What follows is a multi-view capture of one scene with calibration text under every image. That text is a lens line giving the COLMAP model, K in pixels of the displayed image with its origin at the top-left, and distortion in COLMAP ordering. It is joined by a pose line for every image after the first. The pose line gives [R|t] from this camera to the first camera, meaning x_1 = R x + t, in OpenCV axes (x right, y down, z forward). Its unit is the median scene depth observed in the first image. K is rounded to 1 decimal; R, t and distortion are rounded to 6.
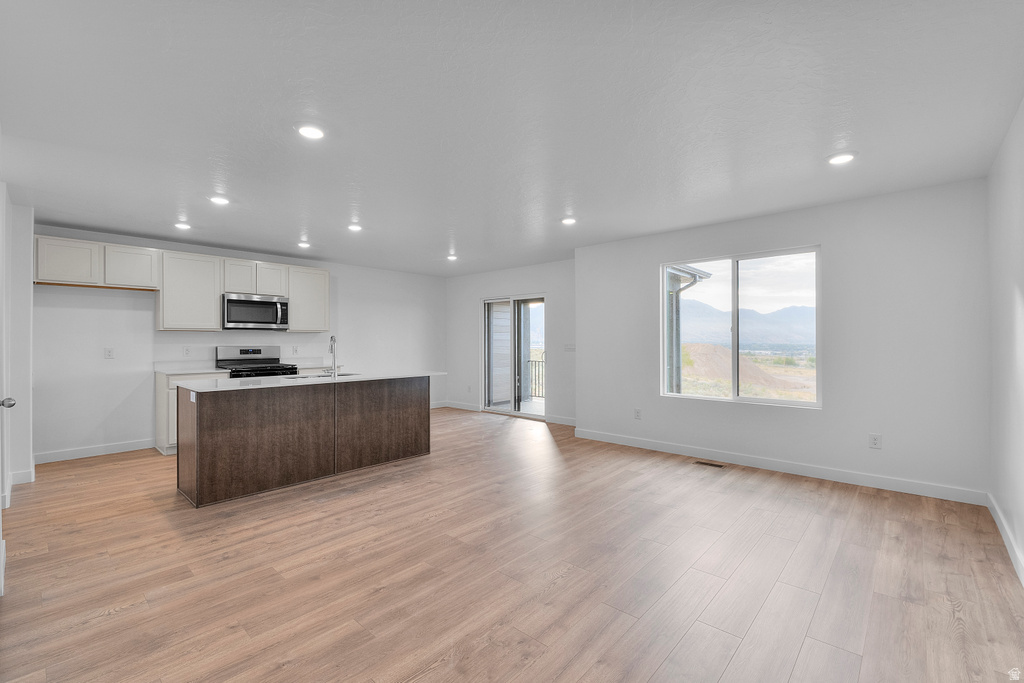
lens RADIAL K [[441.9, 0, 507.0], [0, 441.9, 340.1], [0, 0, 1]] dist [0.001048, -0.004045]
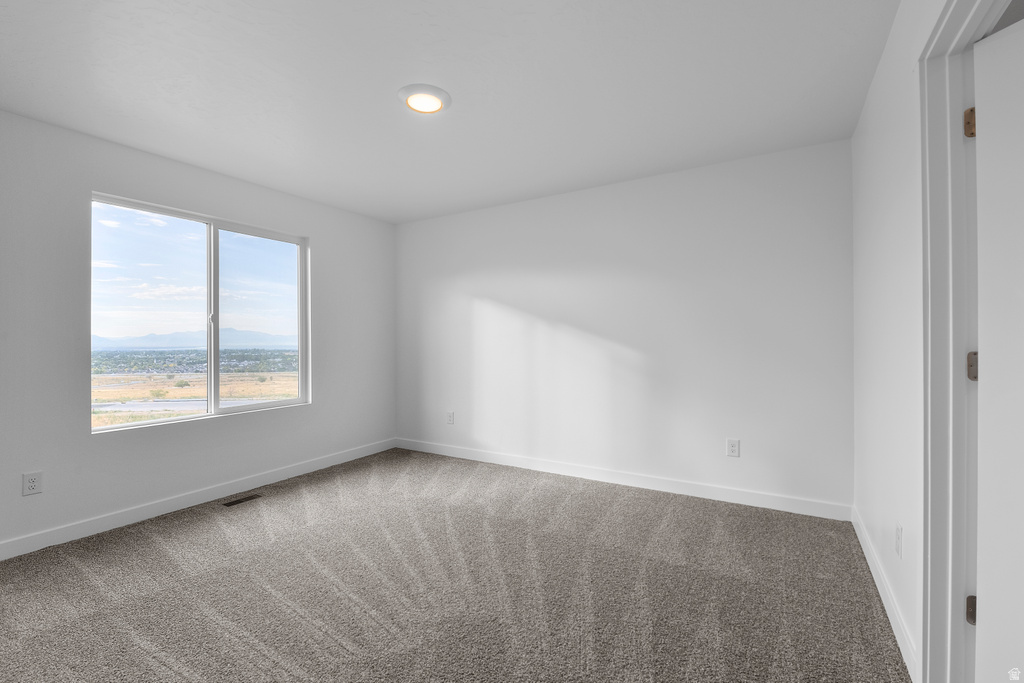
lens RADIAL K [[441.9, 0, 511.3], [0, 441.9, 340.9], [0, 0, 1]] dist [0.001048, -0.004045]
pose [[-0.200404, 0.004462, 0.979703, -0.330178], [0.005139, 0.999981, -0.003503, 0.016600], [-0.979700, 0.004332, -0.200423, 0.676476]]
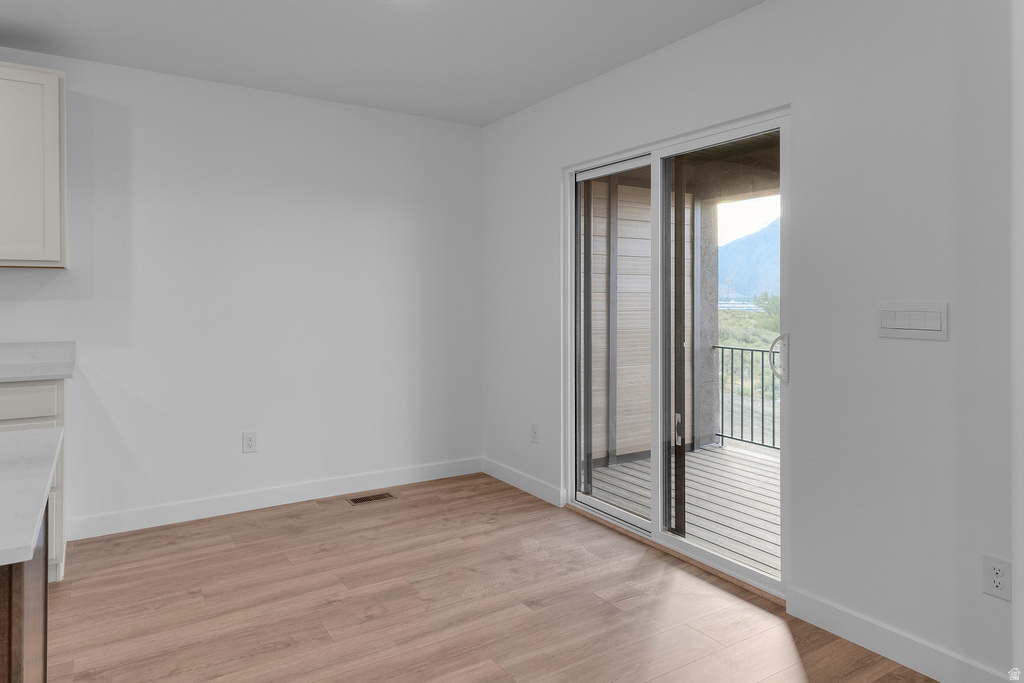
lens RADIAL K [[639.2, 0, 498.1], [0, 639.2, 297.3], [0, 0, 1]] dist [0.025955, -0.001176]
pose [[0.962520, 0.002423, -0.271200, 0.042247], [-0.001797, 0.999995, 0.002558, 0.003396], [0.271204, -0.001975, 0.962520, 0.919869]]
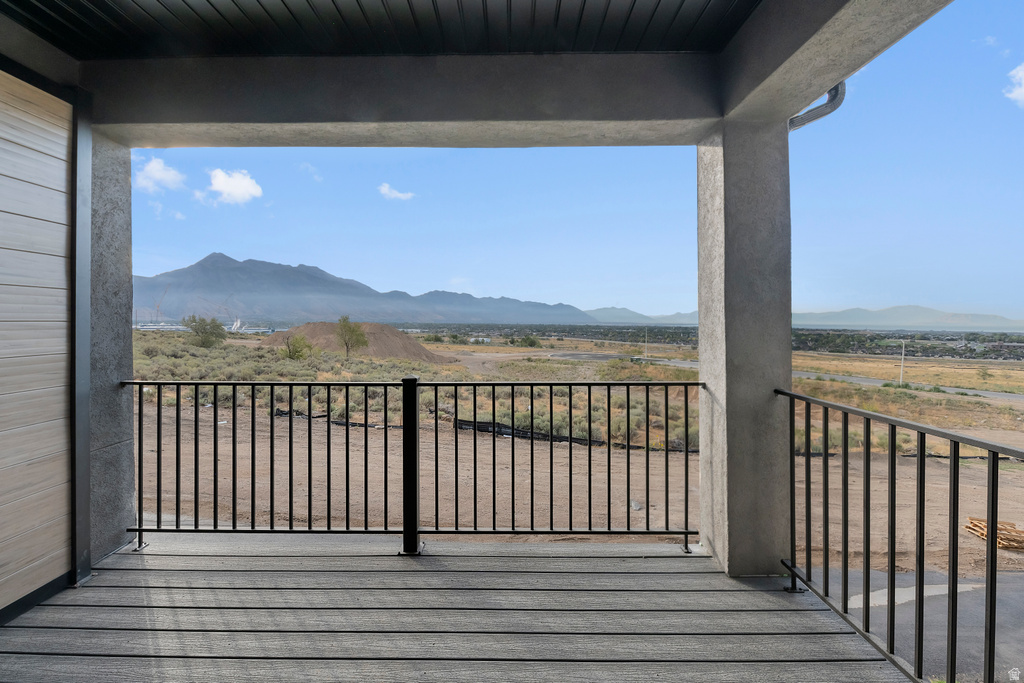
lens RADIAL K [[441.9, 0, 521.2], [0, 441.9, 320.2], [0, 0, 1]] dist [0.001048, -0.004045]
pose [[0.725200, 0.002689, 0.688533, 0.094923], [-0.003326, 0.999994, -0.000403, 0.029178], [-0.688530, -0.001998, 0.725205, 1.595961]]
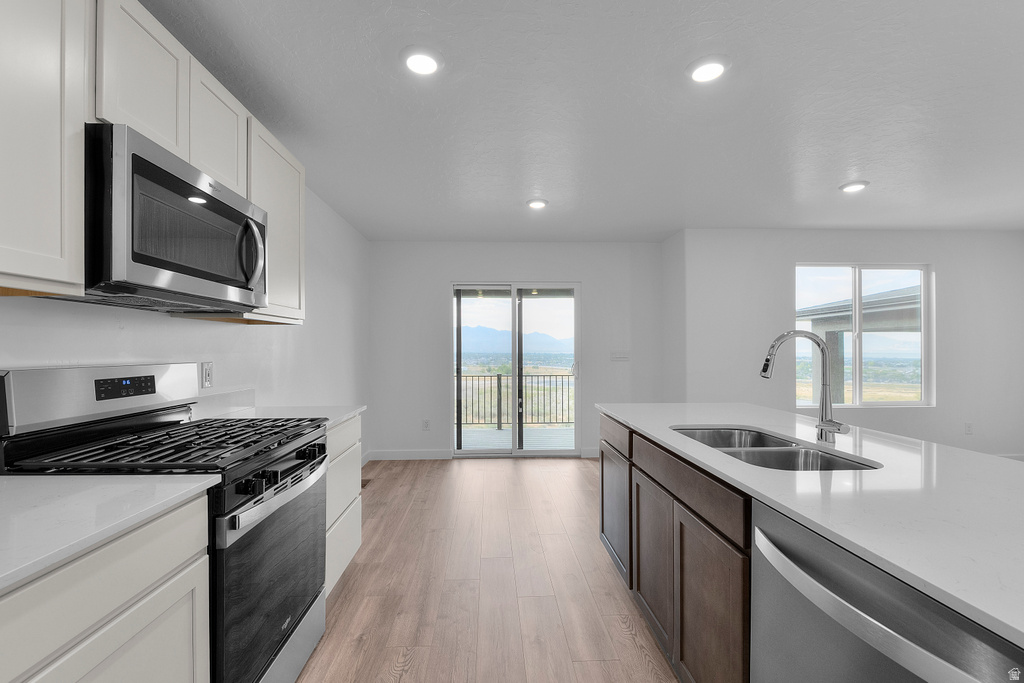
lens RADIAL K [[441.9, 0, 508.8], [0, 441.9, 347.4], [0, 0, 1]] dist [0.001048, -0.004045]
pose [[0.705919, 0.002699, 0.708288, -0.797159], [-0.000635, 0.999995, -0.003178, 0.005061], [-0.708293, 0.001794, 0.705917, 0.867571]]
